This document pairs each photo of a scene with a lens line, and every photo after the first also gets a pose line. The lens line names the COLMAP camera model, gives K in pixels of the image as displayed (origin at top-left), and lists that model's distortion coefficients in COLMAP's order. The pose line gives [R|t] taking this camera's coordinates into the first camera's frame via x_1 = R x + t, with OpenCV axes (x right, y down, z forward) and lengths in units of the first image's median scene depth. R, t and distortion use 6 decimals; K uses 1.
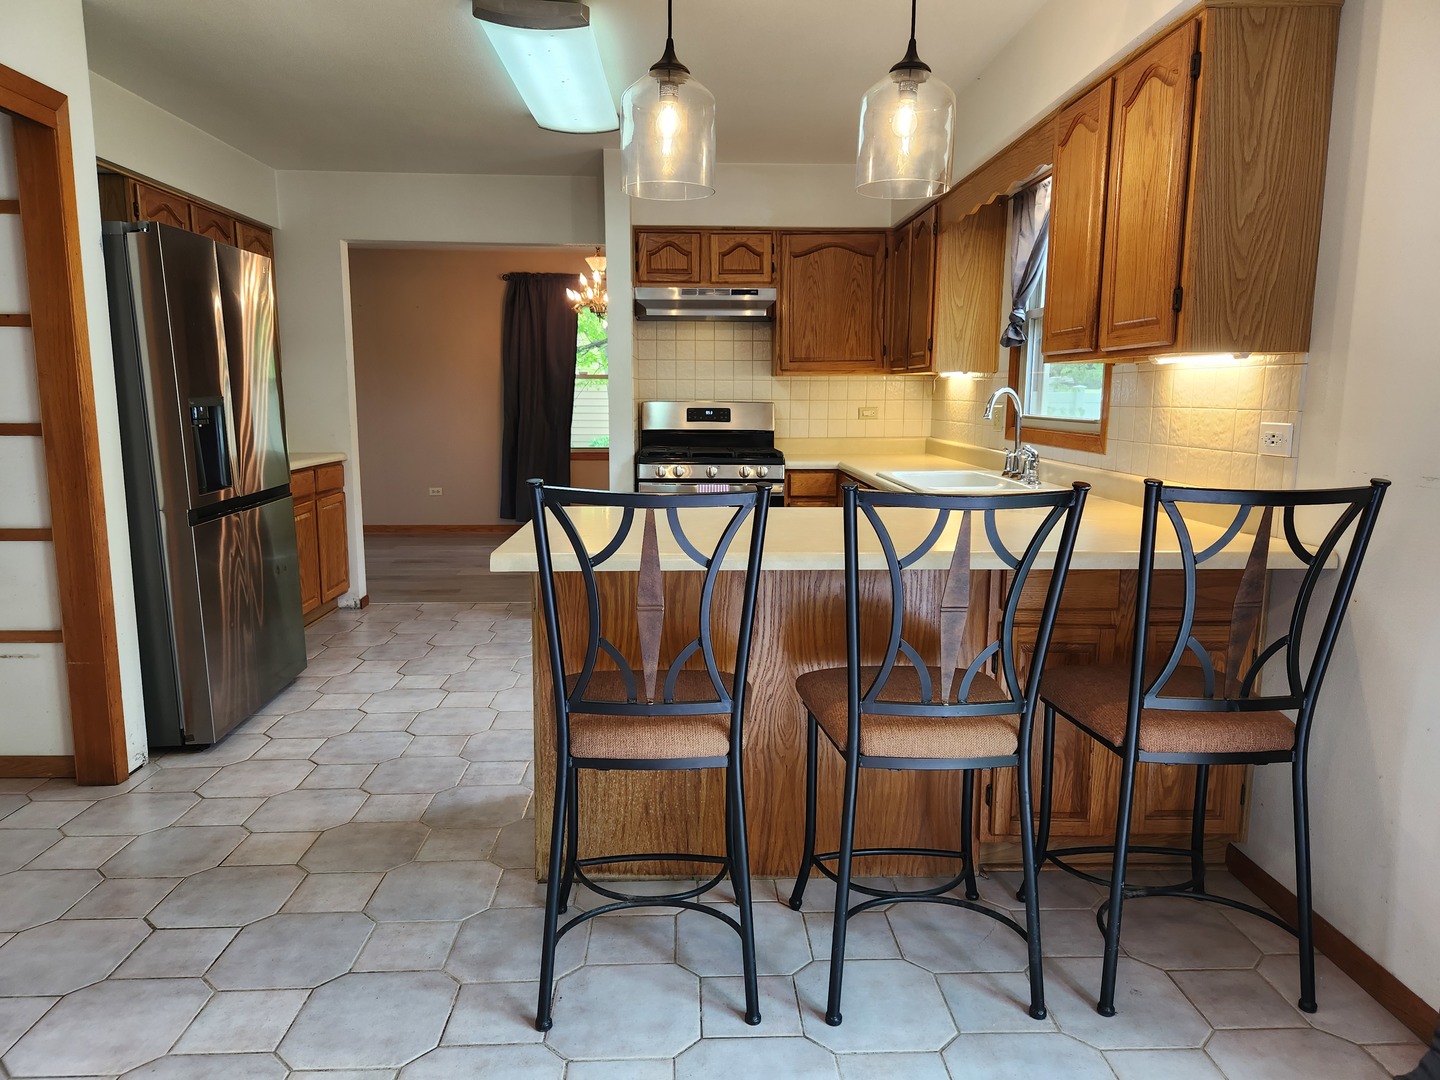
lens RADIAL K [[974.2, 0, 725.0], [0, 974.2, 543.7], [0, 0, 1]] dist [0.061951, -0.045031]
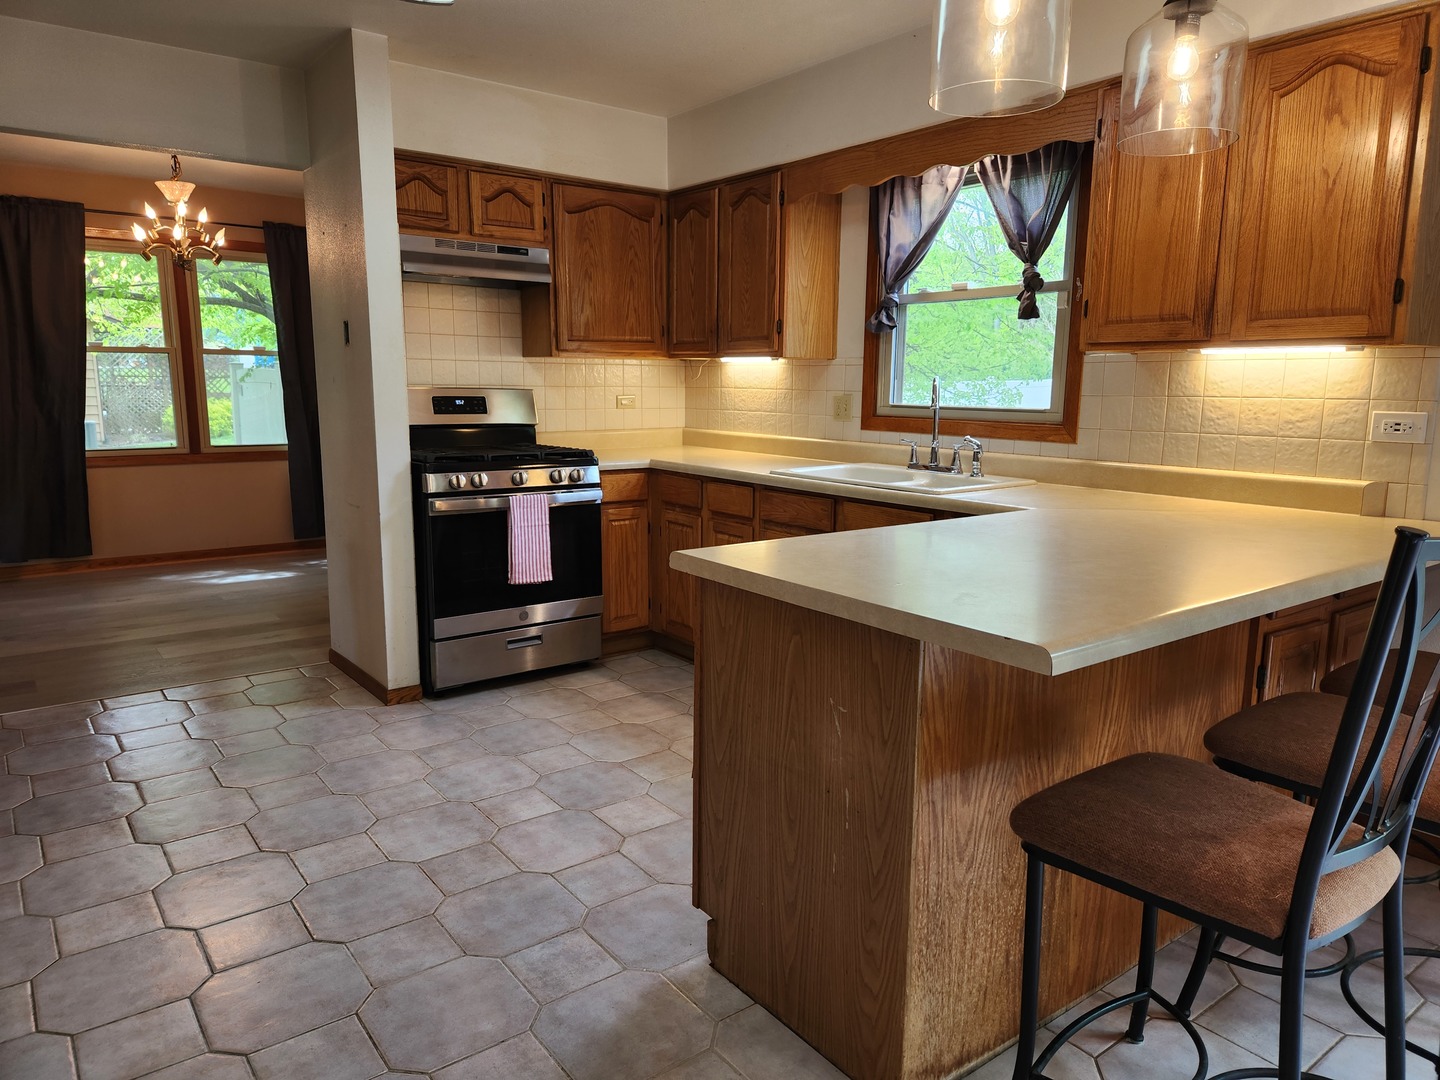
lens RADIAL K [[974.2, 0, 727.5], [0, 974.2, 536.6], [0, 0, 1]] dist [0.061951, -0.045031]
pose [[0.818627, -0.086629, 0.567755, -0.313359], [0.081083, 0.996090, 0.035073, -0.039816], [-0.568573, 0.017323, 0.822450, 0.251210]]
